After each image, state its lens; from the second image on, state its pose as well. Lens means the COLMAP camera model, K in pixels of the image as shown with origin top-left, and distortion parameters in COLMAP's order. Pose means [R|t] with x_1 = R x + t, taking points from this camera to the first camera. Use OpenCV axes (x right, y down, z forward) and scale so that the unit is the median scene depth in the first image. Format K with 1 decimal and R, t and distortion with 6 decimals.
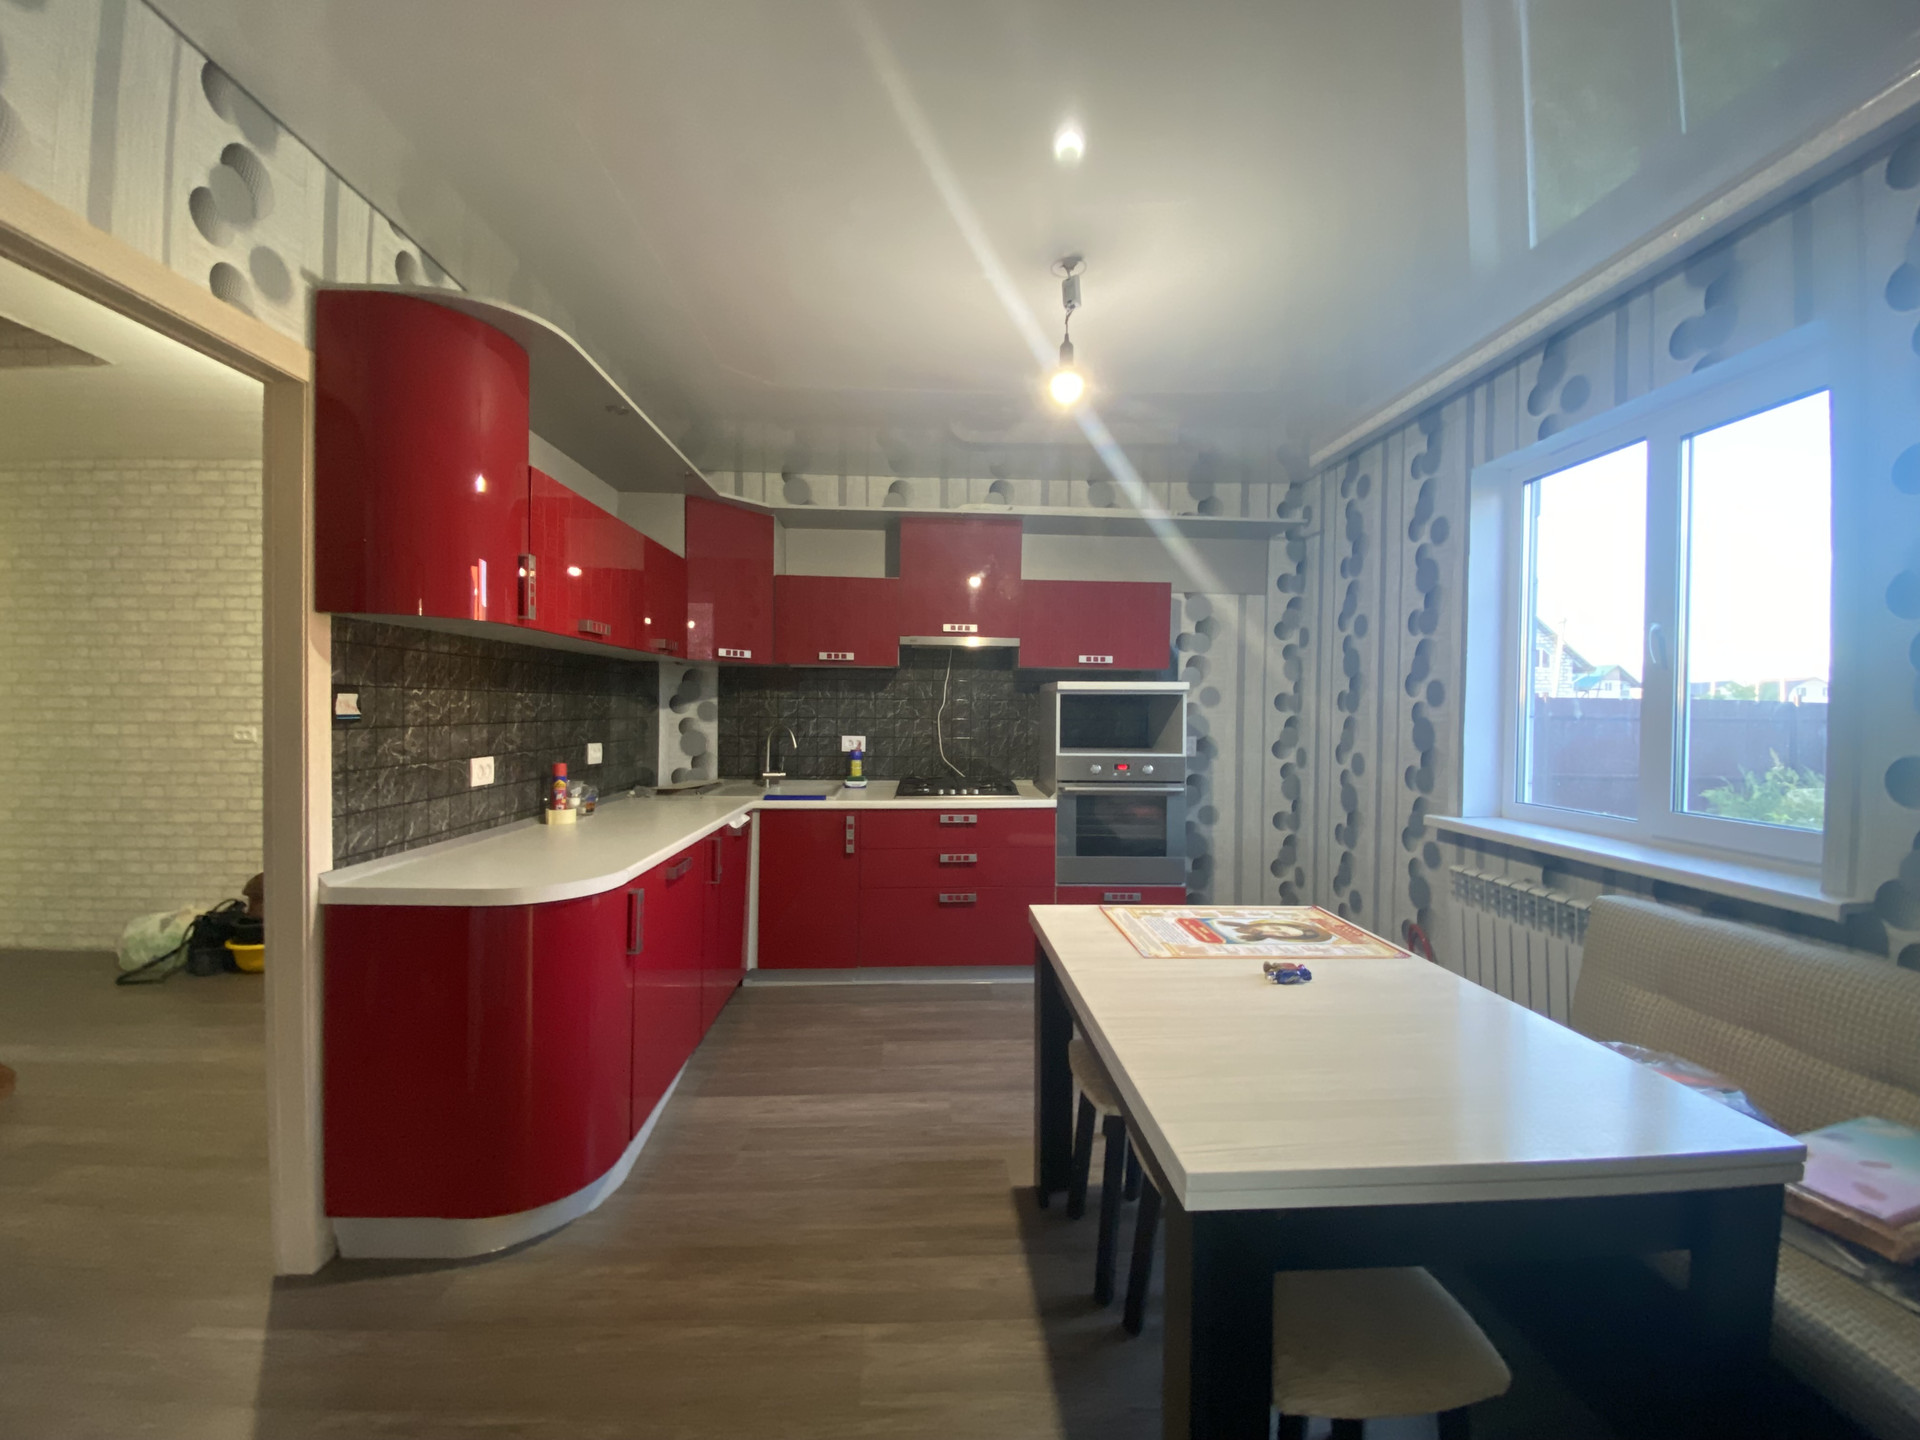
lens RADIAL K [[779.4, 0, 957.2], [0, 779.4, 718.7], [0, 0, 1]] dist [0.020448, -0.020354]
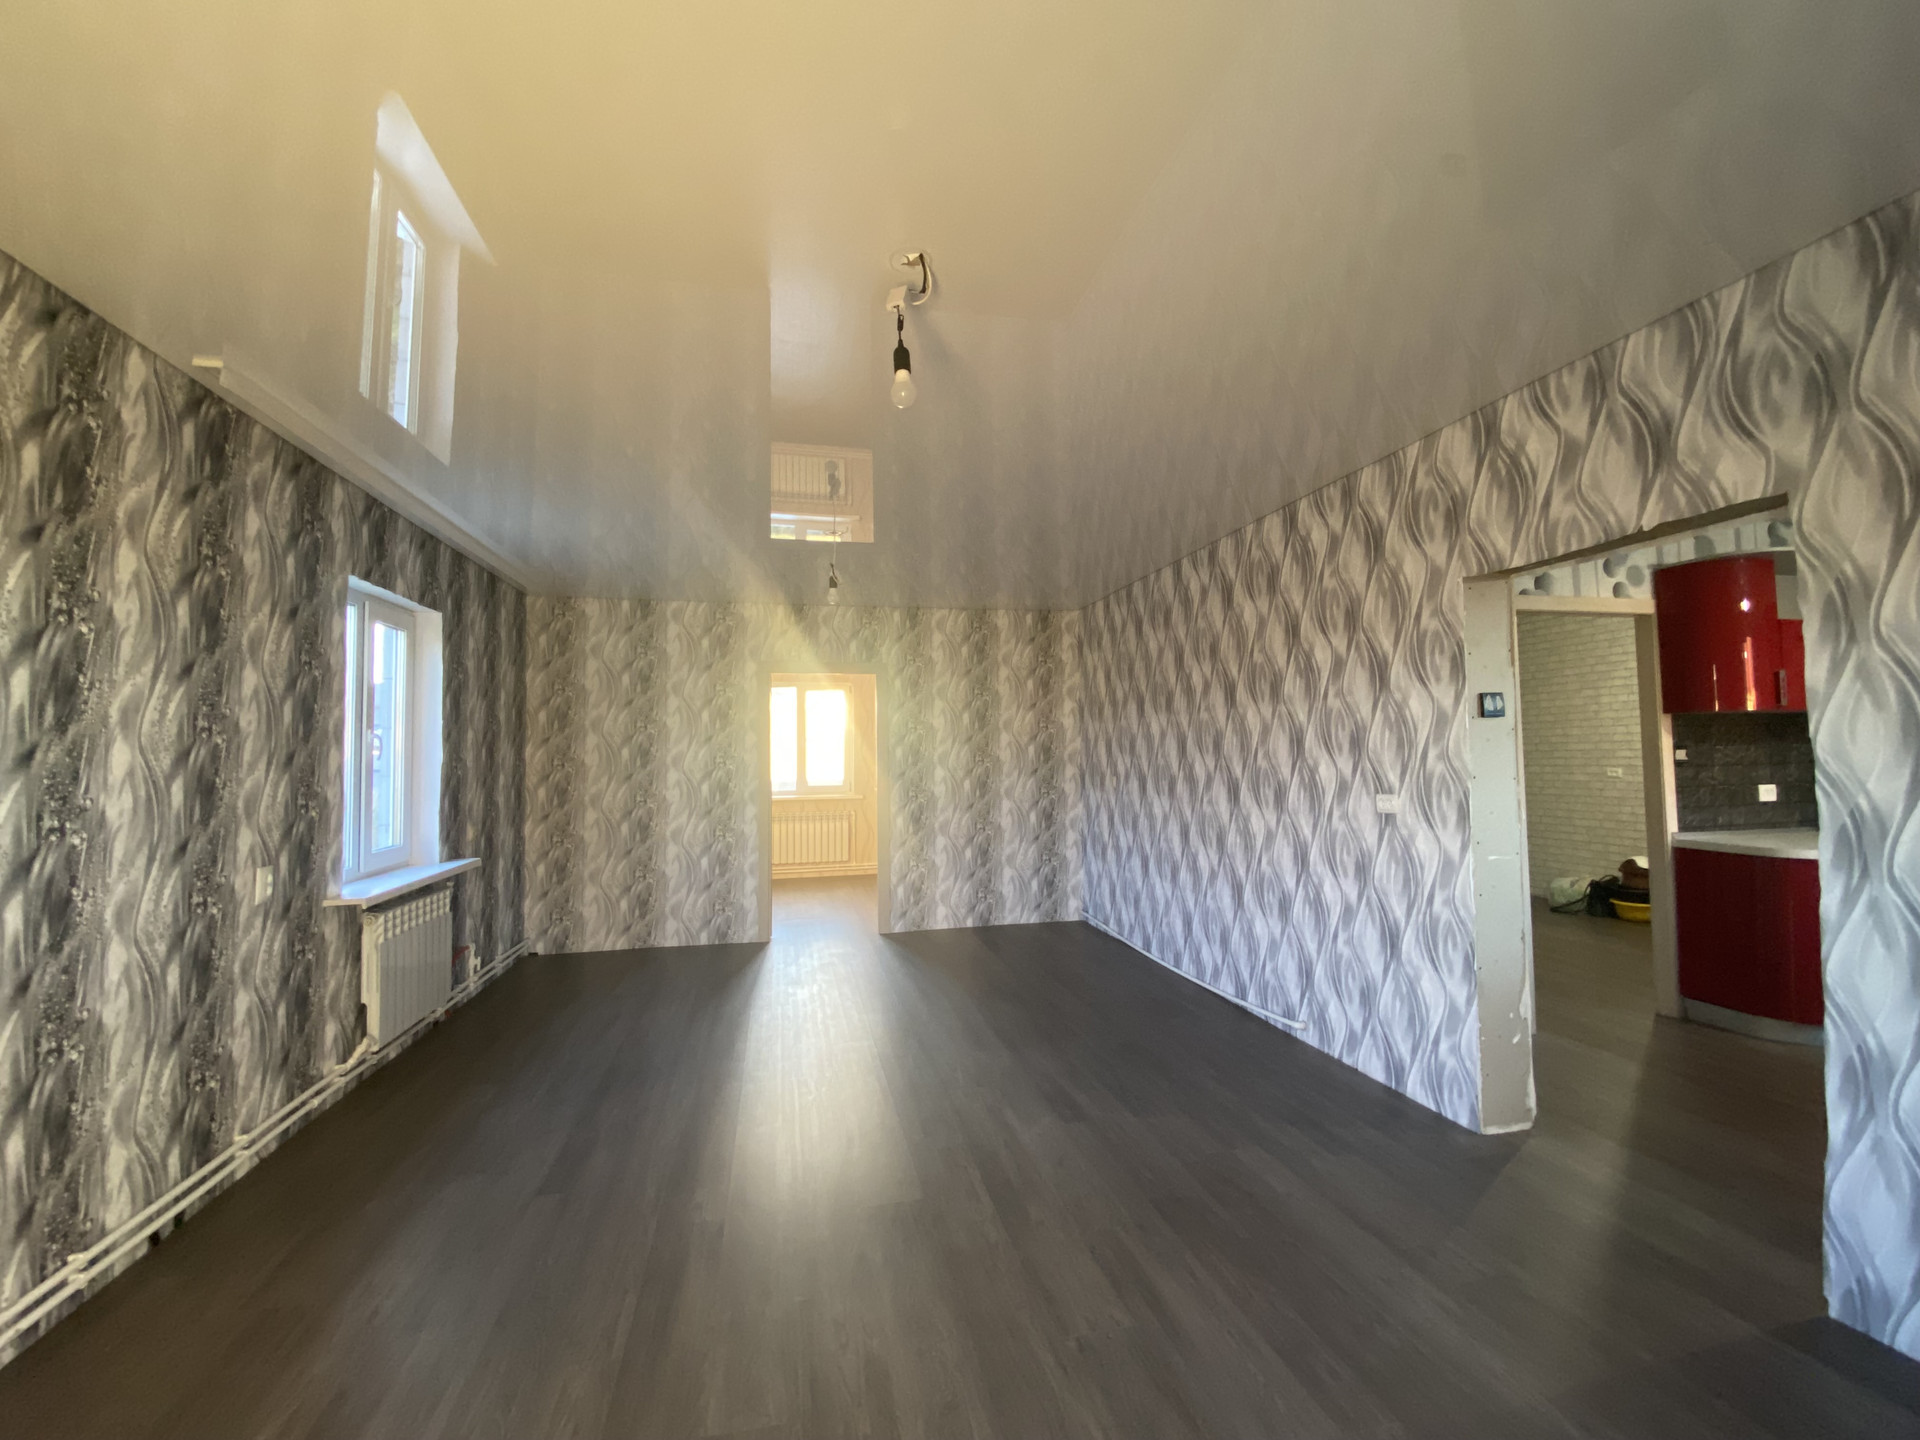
lens RADIAL K [[779.4, 0, 957.2], [0, 779.4, 718.7], [0, 0, 1]] dist [0.020448, -0.020354]
pose [[0.161142, -0.060283, -0.985088, 0.795179], [0.002928, 0.998158, -0.060604, 0.005054], [0.986927, 0.006882, 0.161022, -1.019880]]
